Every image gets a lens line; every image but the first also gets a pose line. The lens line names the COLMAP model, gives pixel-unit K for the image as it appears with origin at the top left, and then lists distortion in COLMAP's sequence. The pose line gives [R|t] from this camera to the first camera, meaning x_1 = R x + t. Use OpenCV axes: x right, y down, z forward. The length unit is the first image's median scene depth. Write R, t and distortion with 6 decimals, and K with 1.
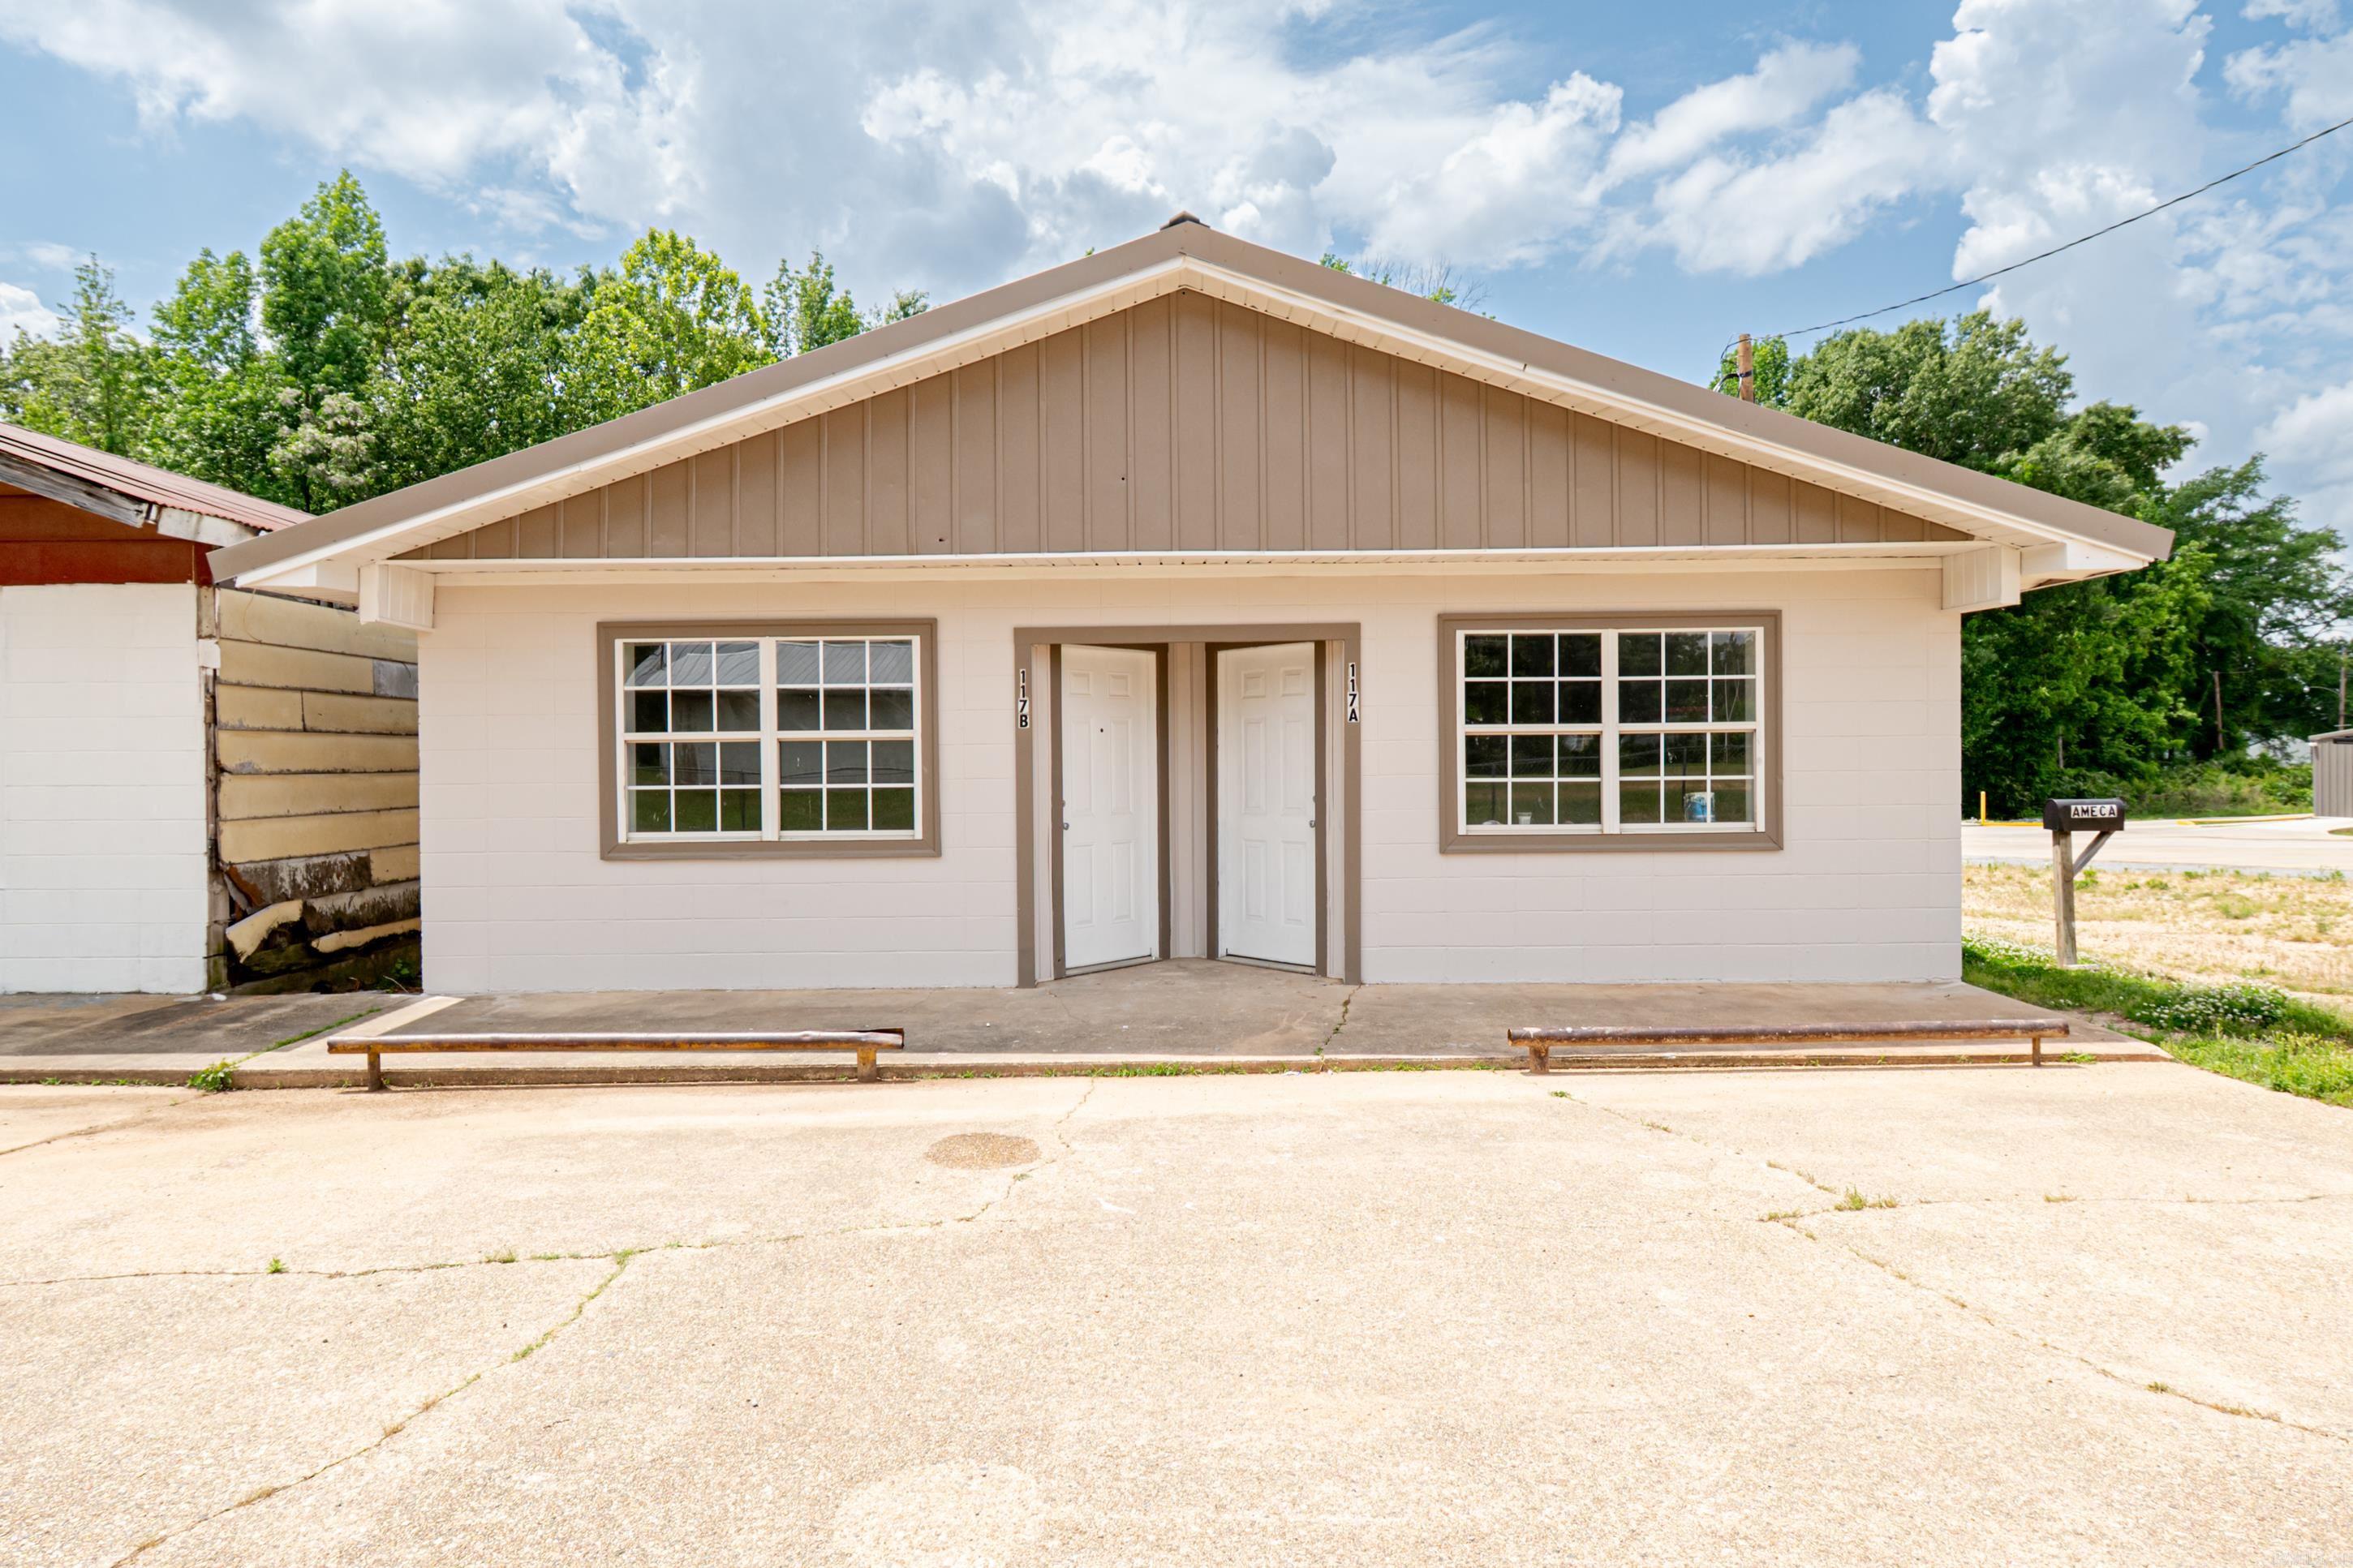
lens RADIAL K [[1380.0, 0, 1176.2], [0, 1380.0, 783.0], [0, 0, 1]] dist [-0.003309, 0.000839]
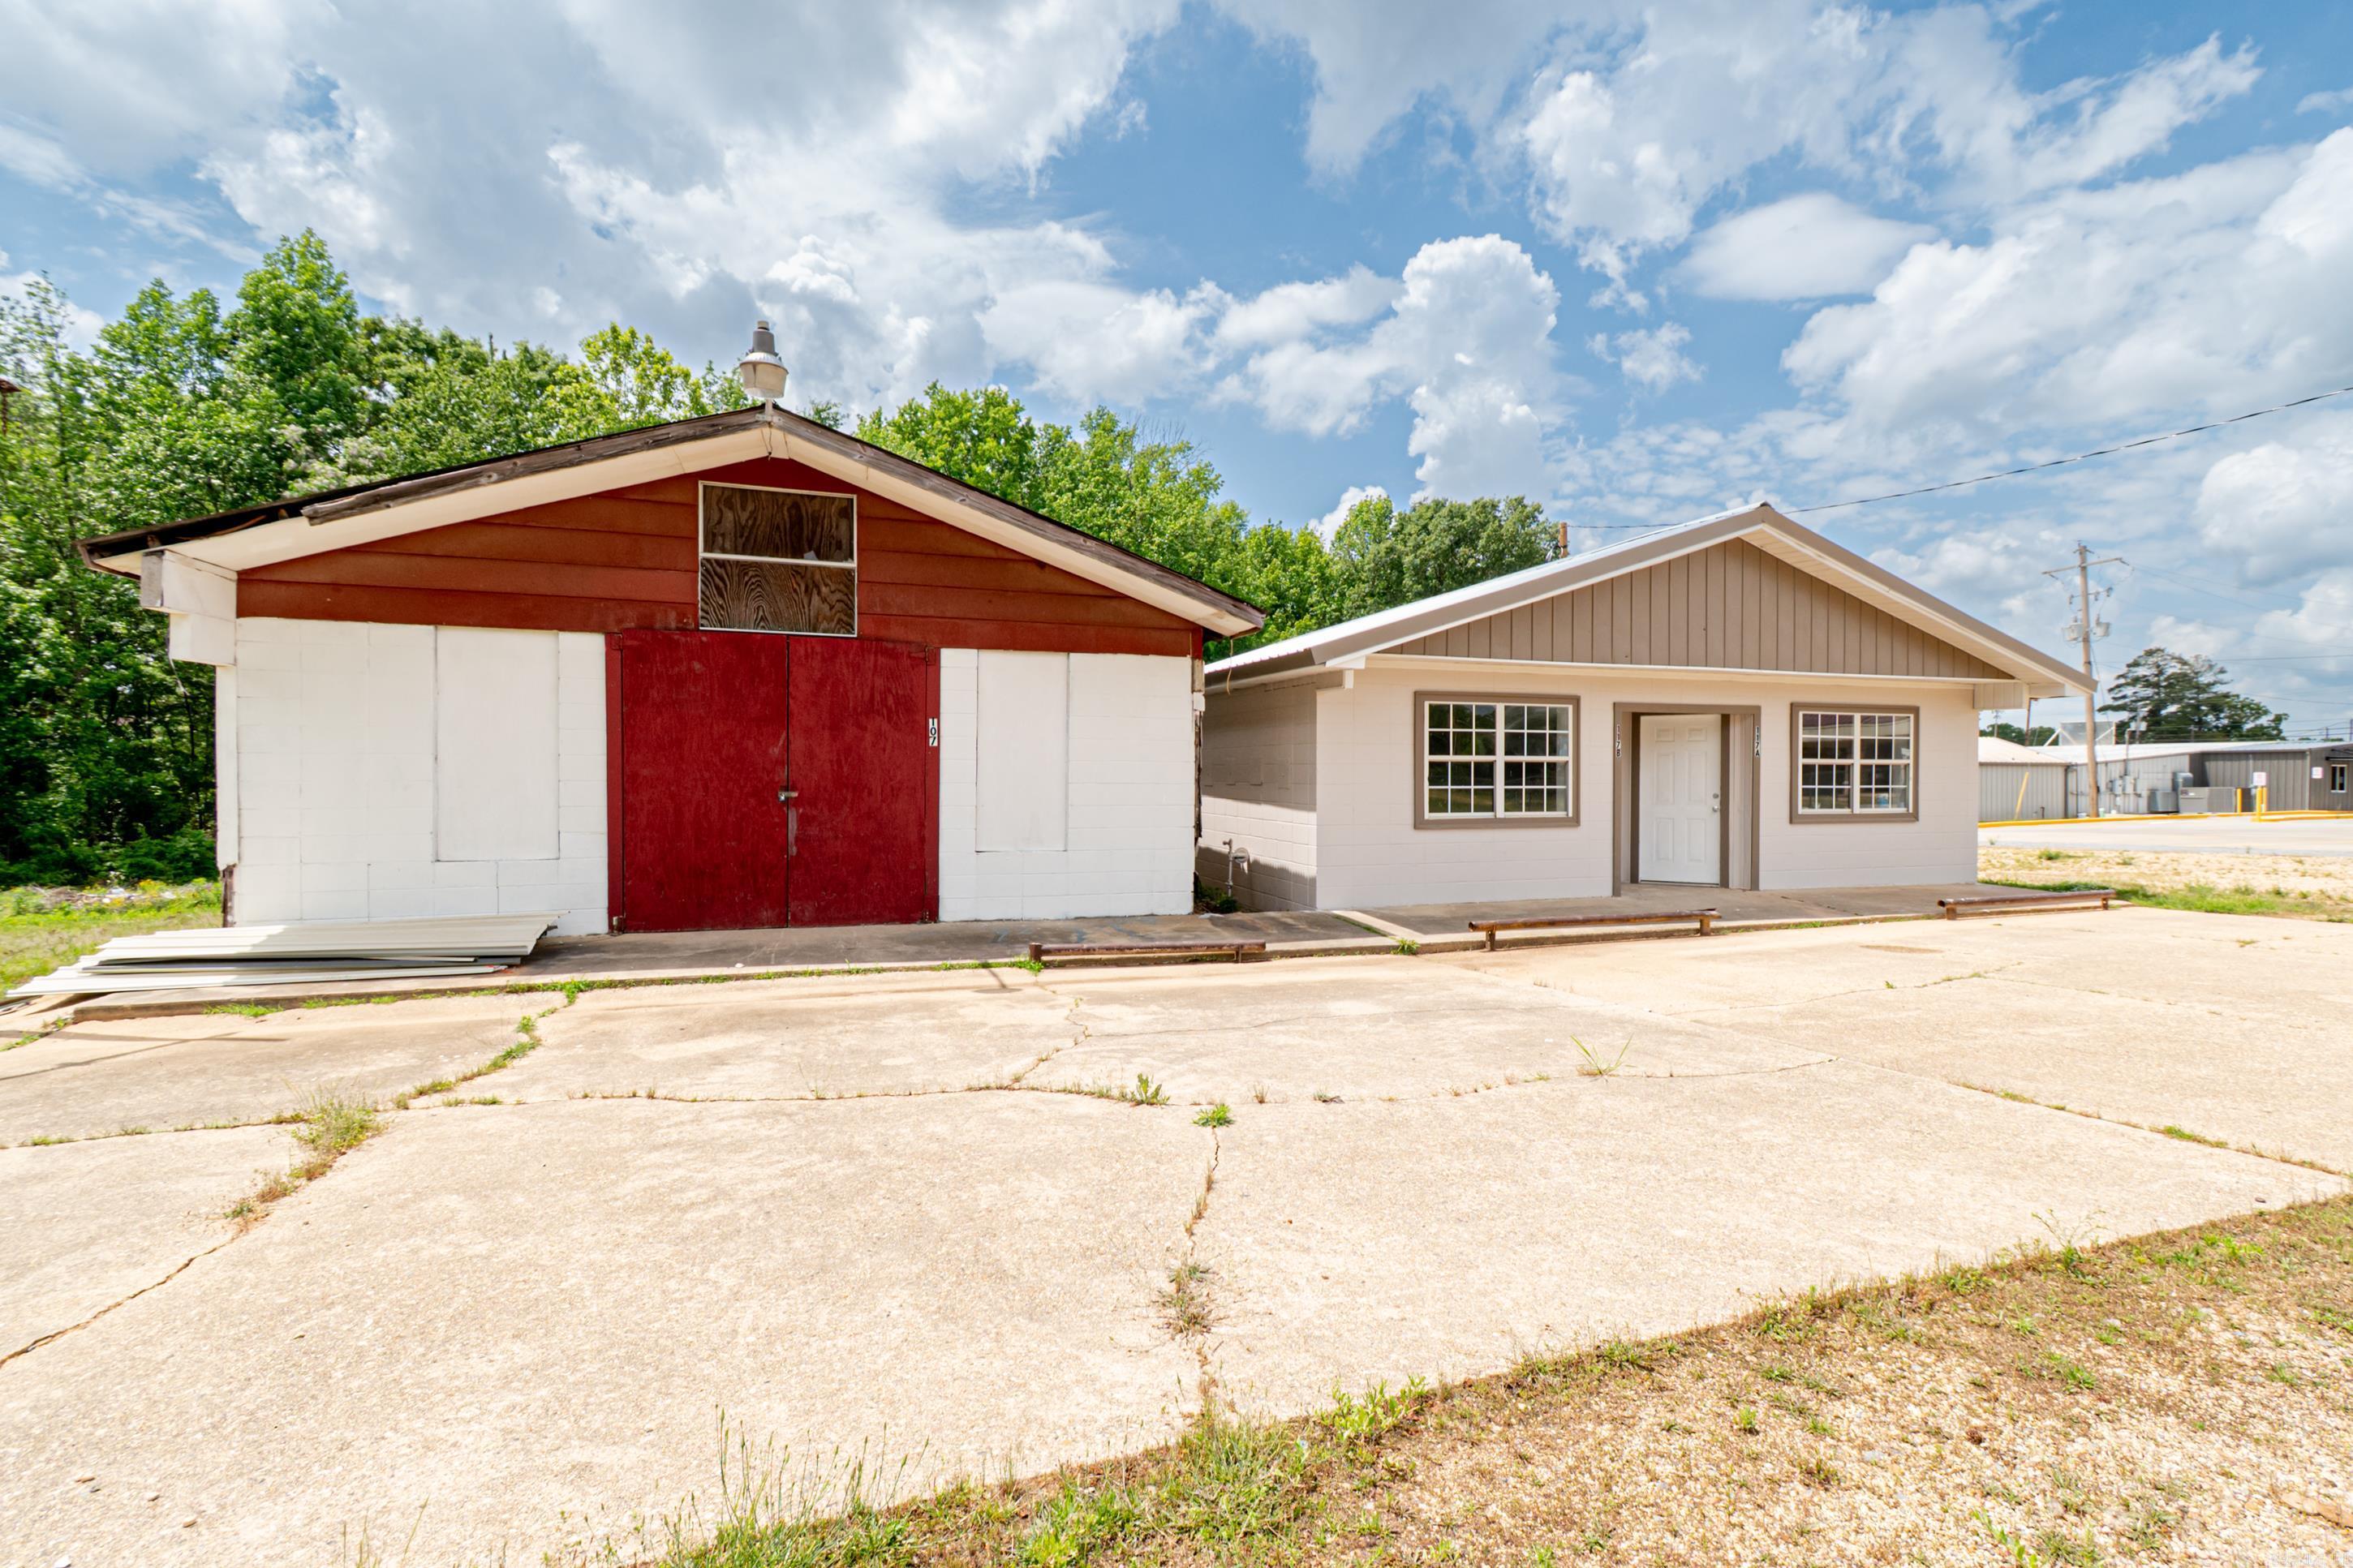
lens RADIAL K [[1068.0, 0, 1178.0], [0, 1068.0, 787.8], [0, 0, 1]] dist [0.004620, -0.000578]
pose [[0.945247, 0.008035, 0.326257, -0.463439], [-0.006059, 0.999957, -0.007073, 0.006368], [-0.326300, 0.004708, 0.945255, -0.066986]]
